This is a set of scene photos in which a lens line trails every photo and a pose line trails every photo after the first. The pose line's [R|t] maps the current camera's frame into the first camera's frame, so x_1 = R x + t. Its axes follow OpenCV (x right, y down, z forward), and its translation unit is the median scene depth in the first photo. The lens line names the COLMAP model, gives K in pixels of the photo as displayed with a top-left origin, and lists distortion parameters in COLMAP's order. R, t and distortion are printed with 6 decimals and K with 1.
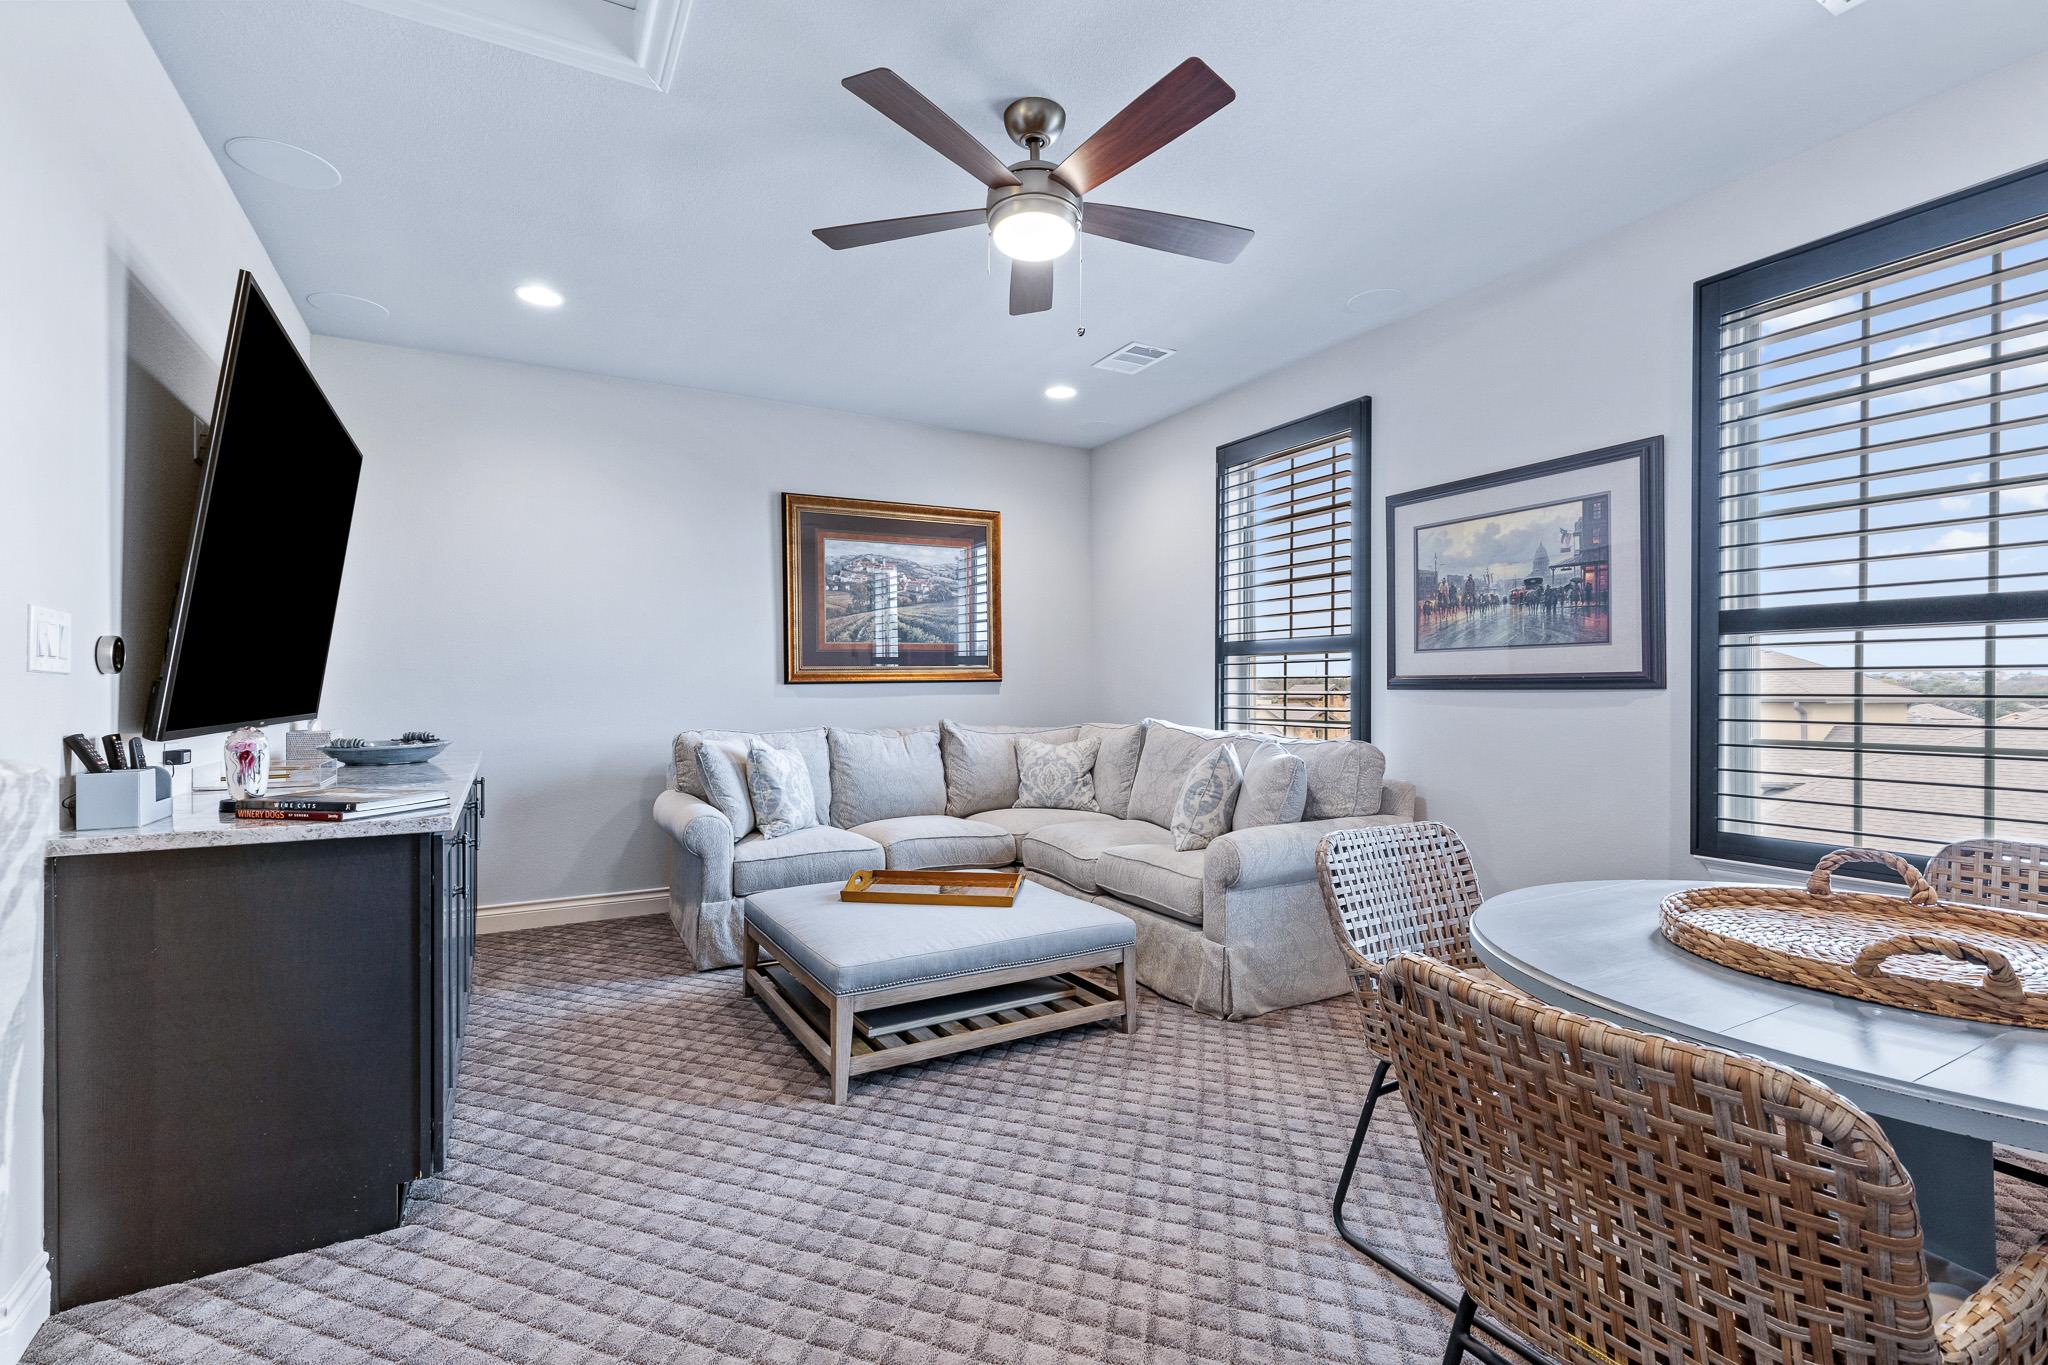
lens RADIAL K [[926.7, 0, 1024.2], [0, 926.7, 690.1], [0, 0, 1]] dist [0.003779, -0.000062]
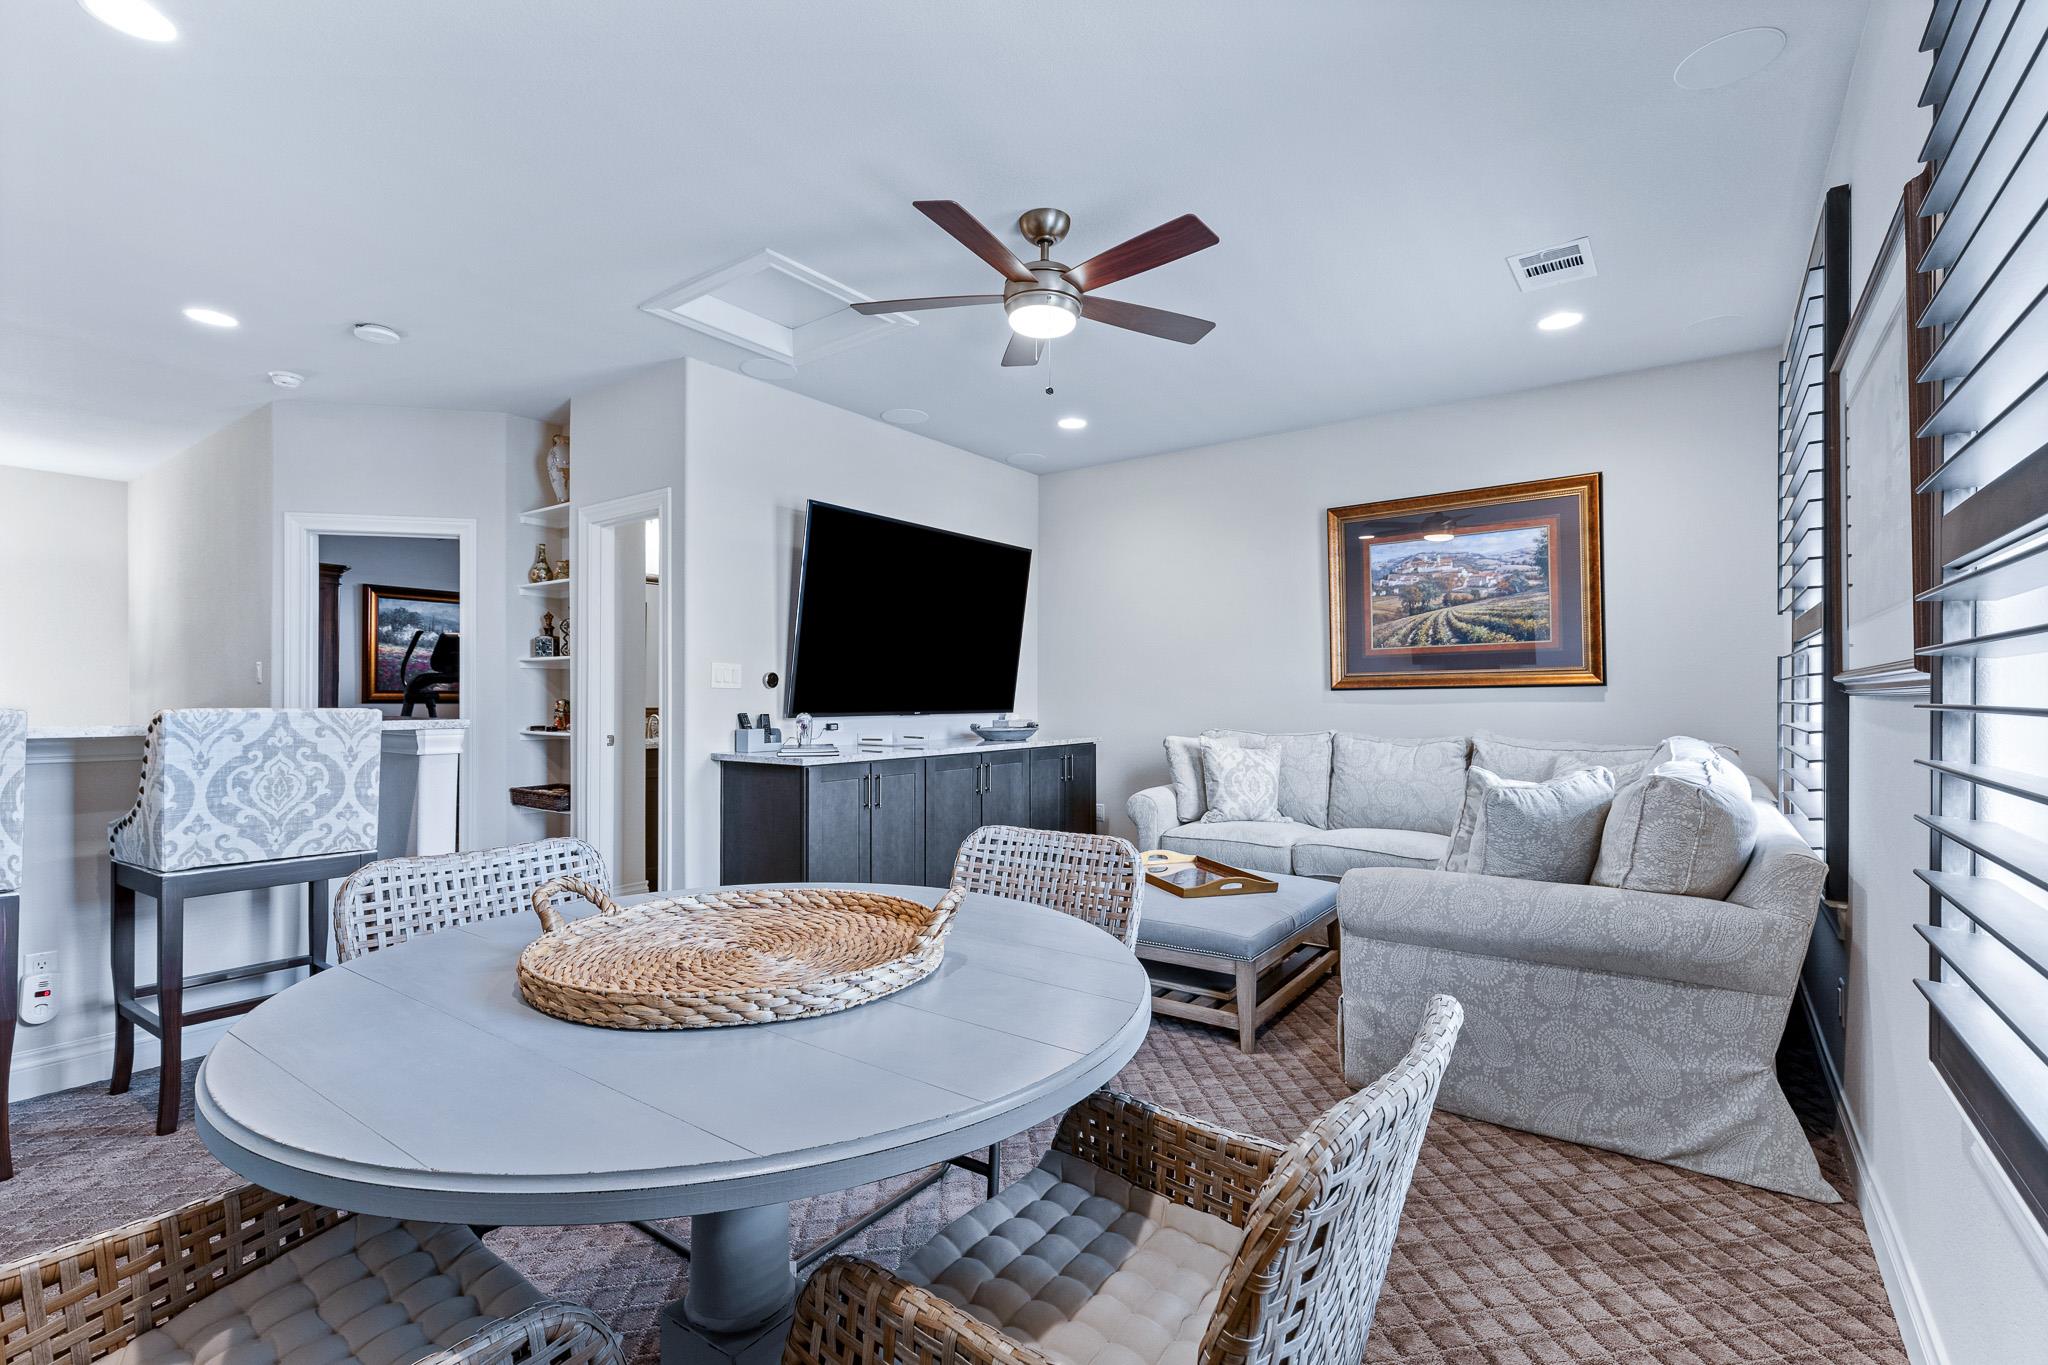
lens RADIAL K [[926.7, 0, 1004.7], [0, 926.7, 697.7], [0, 0, 1]] dist [0.003779, -0.000062]
pose [[0.408615, 0.003403, -0.912701, 0.538987], [-0.001657, 0.999994, 0.002986, -0.000509], [0.912705, 0.000292, 0.408618, 0.227717]]
